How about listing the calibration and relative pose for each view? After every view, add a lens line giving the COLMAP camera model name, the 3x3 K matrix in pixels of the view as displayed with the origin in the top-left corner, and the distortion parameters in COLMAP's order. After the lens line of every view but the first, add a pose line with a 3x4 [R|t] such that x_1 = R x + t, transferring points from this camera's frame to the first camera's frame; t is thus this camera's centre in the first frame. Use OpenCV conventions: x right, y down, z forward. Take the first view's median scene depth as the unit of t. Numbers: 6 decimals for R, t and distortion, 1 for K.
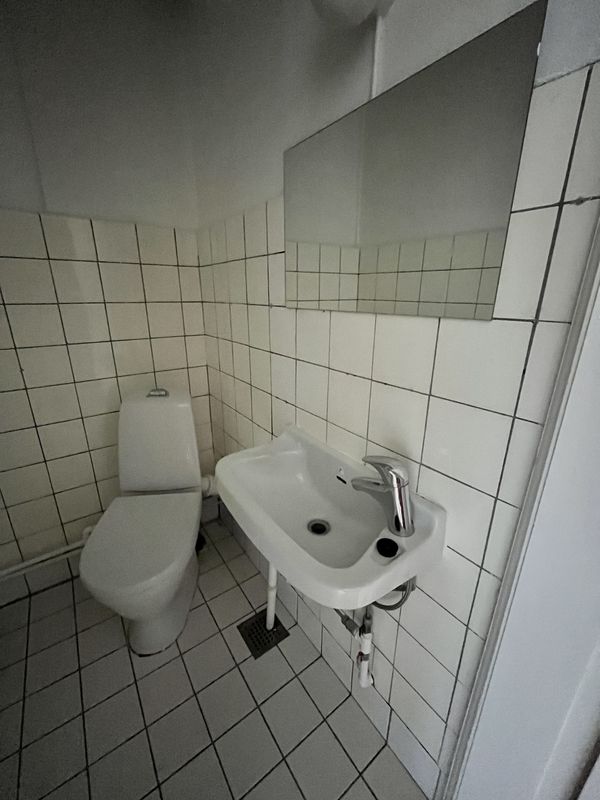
lens RADIAL K [[323.1, 0, 299.2], [0, 323.1, 397.2], [0, 0, 1]] dist [-0.006609, -0.000071]
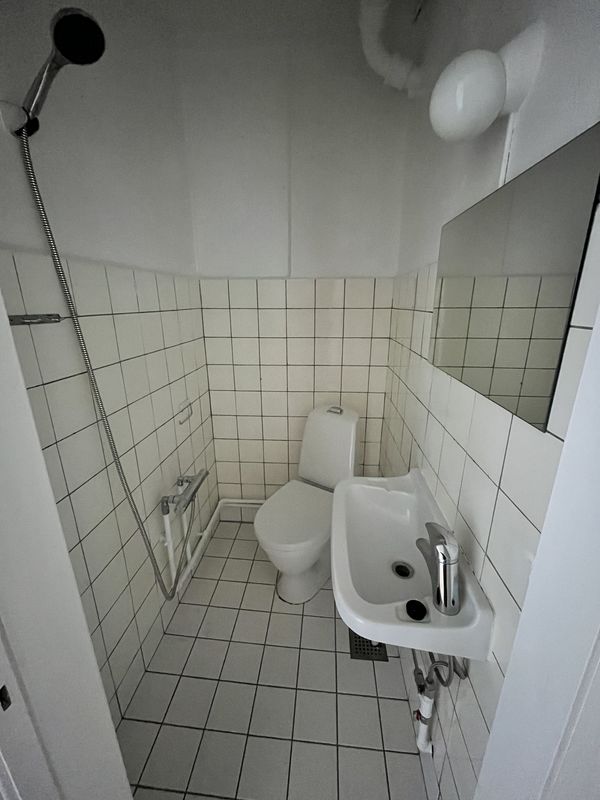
lens RADIAL K [[323.1, 0, 299.2], [0, 323.1, 397.2], [0, 0, 1]] dist [-0.006609, -0.000071]
pose [[0.751310, 0.179726, -0.635006, 0.328309], [-0.194243, 0.979803, 0.047495, -0.126188], [0.630717, 0.087662, 0.771046, -0.085729]]
